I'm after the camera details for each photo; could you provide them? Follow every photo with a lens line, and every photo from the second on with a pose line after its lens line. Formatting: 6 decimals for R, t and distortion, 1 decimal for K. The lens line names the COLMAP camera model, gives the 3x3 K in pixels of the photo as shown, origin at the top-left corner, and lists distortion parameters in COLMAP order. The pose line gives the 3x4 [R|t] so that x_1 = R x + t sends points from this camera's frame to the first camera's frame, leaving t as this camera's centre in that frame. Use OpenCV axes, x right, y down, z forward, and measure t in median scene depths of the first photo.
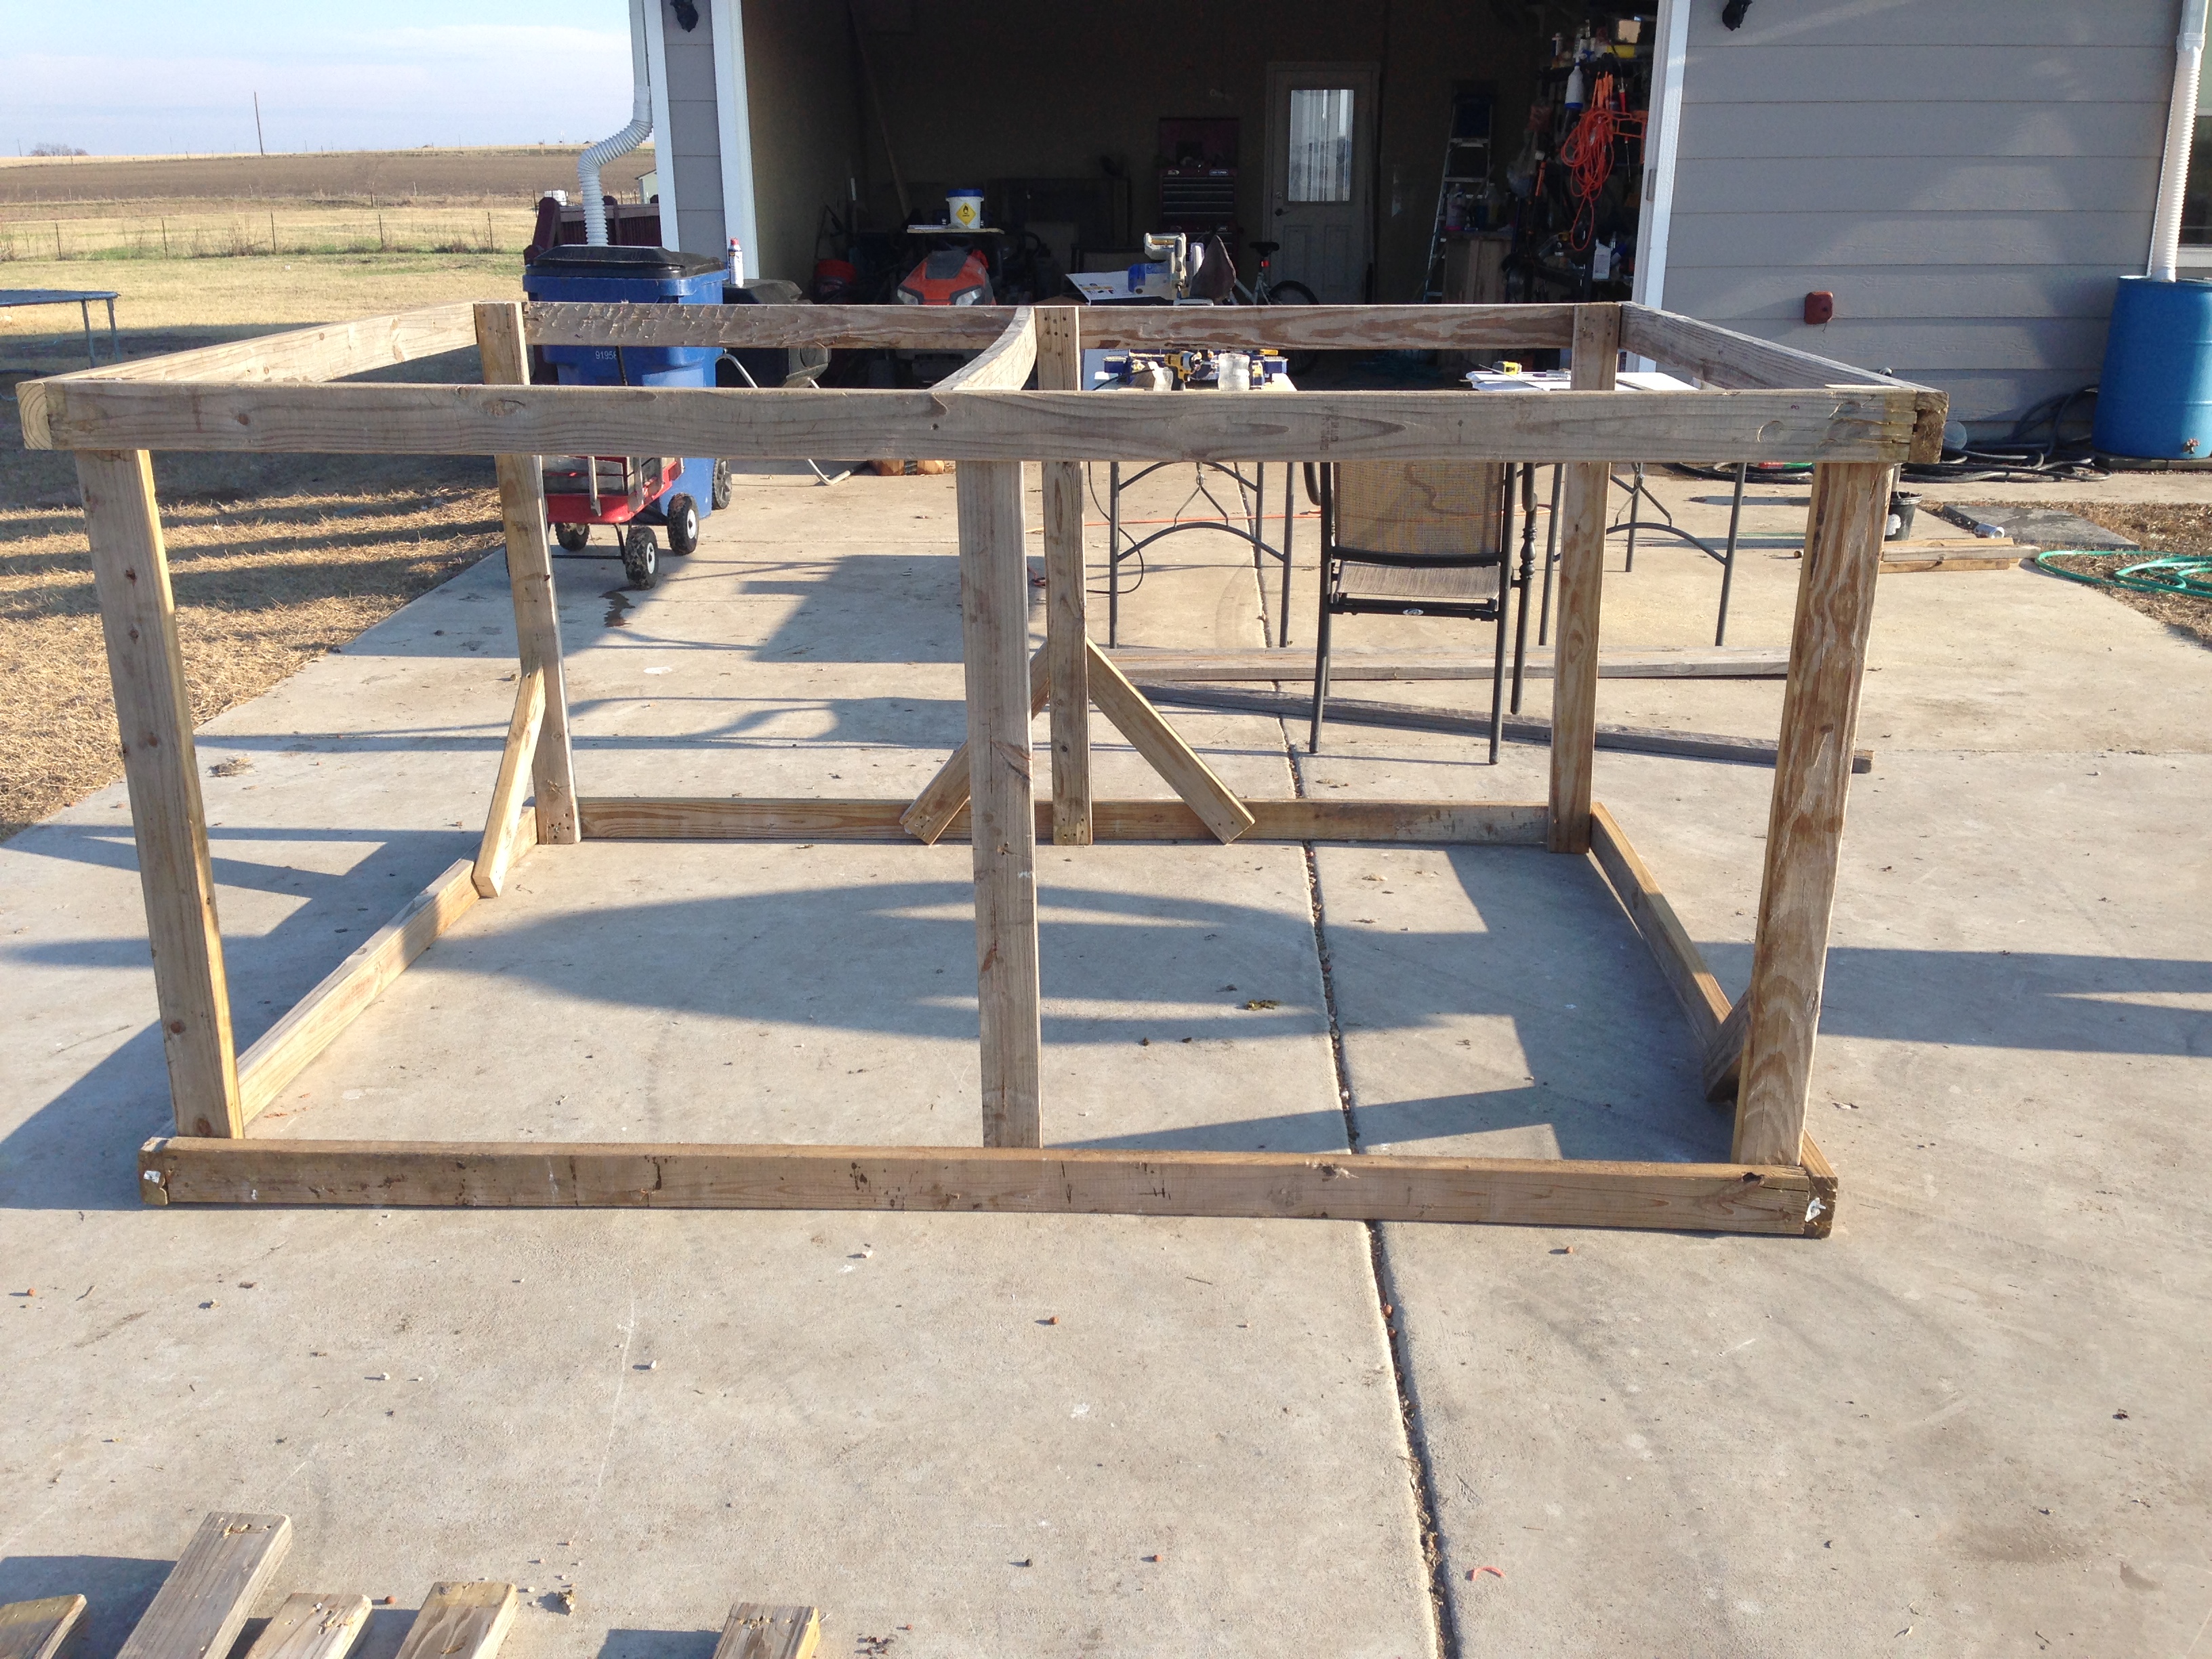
lens RADIAL K [[2001.9, 0, 1112.8], [0, 2001.9, 825.9], [0, 0, 1]] dist [0.130854, -0.216094]
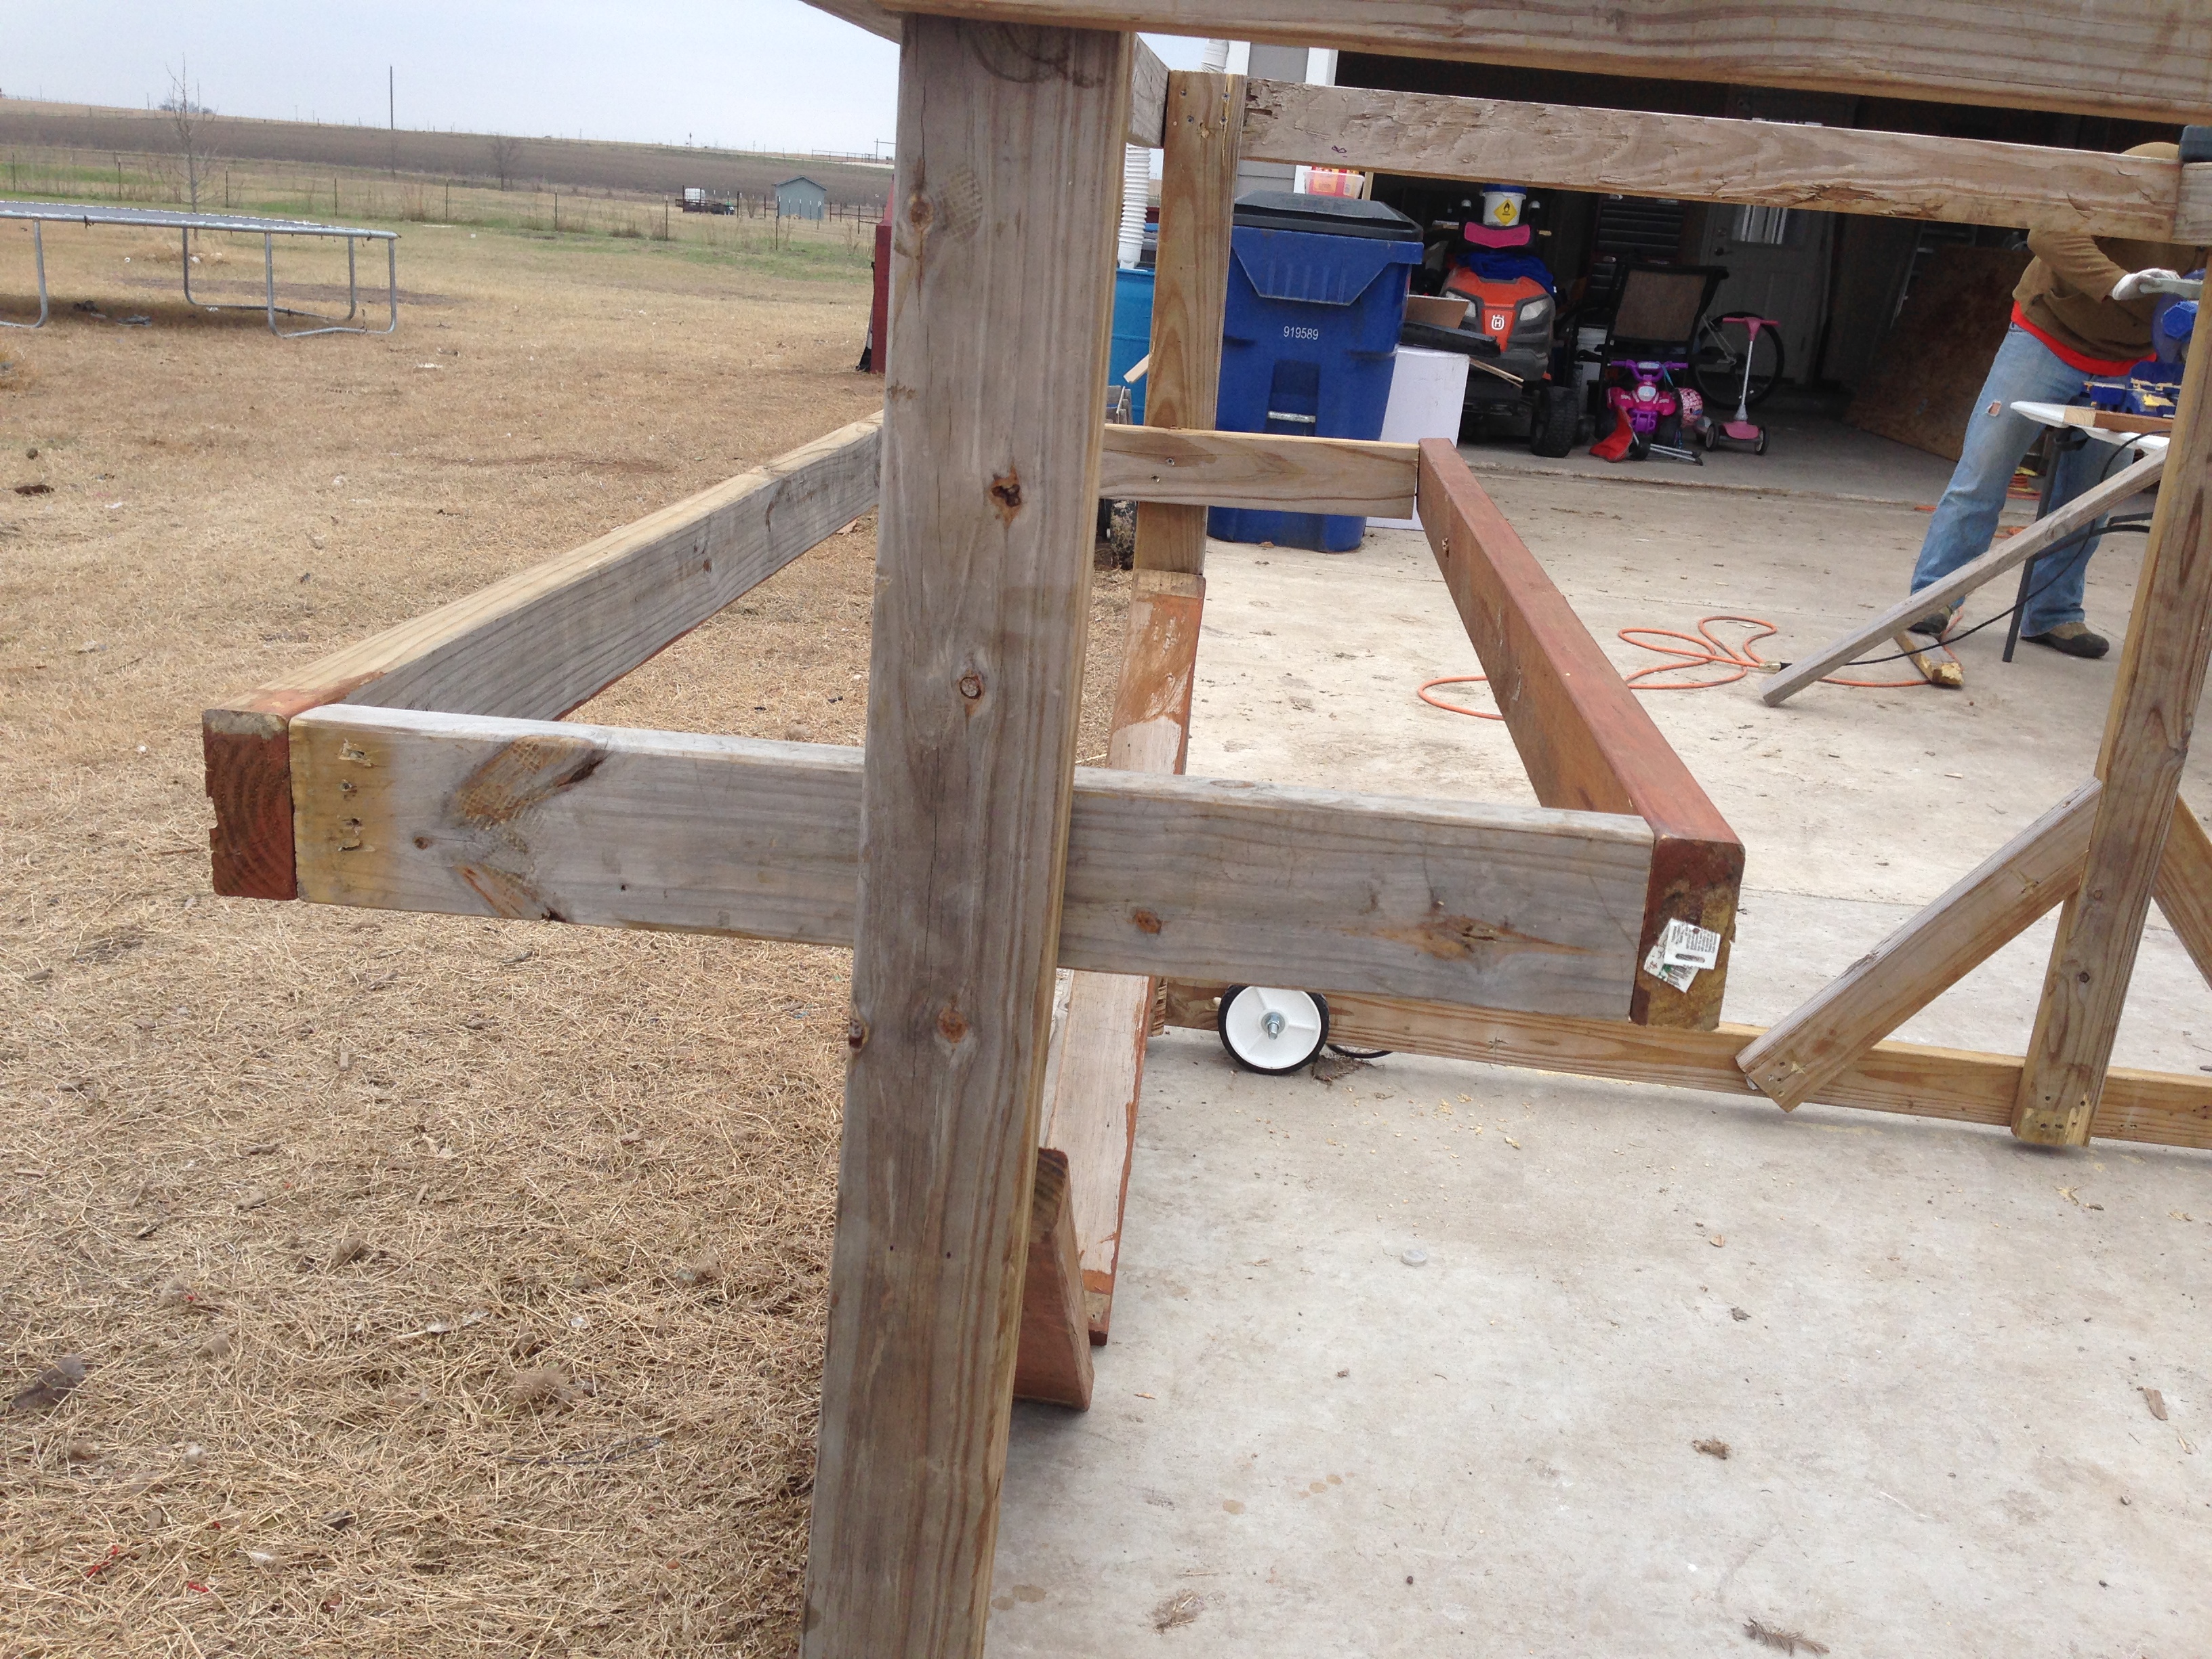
lens RADIAL K [[2001.9, 0, 1112.8], [0, 2001.9, 825.9], [0, 0, 1]] dist [0.130854, -0.216094]
pose [[0.994787, 0.094889, -0.037343, -0.275049], [-0.095754, 0.995160, -0.022103, -0.043810], [0.035065, 0.025564, 0.999058, 0.444732]]
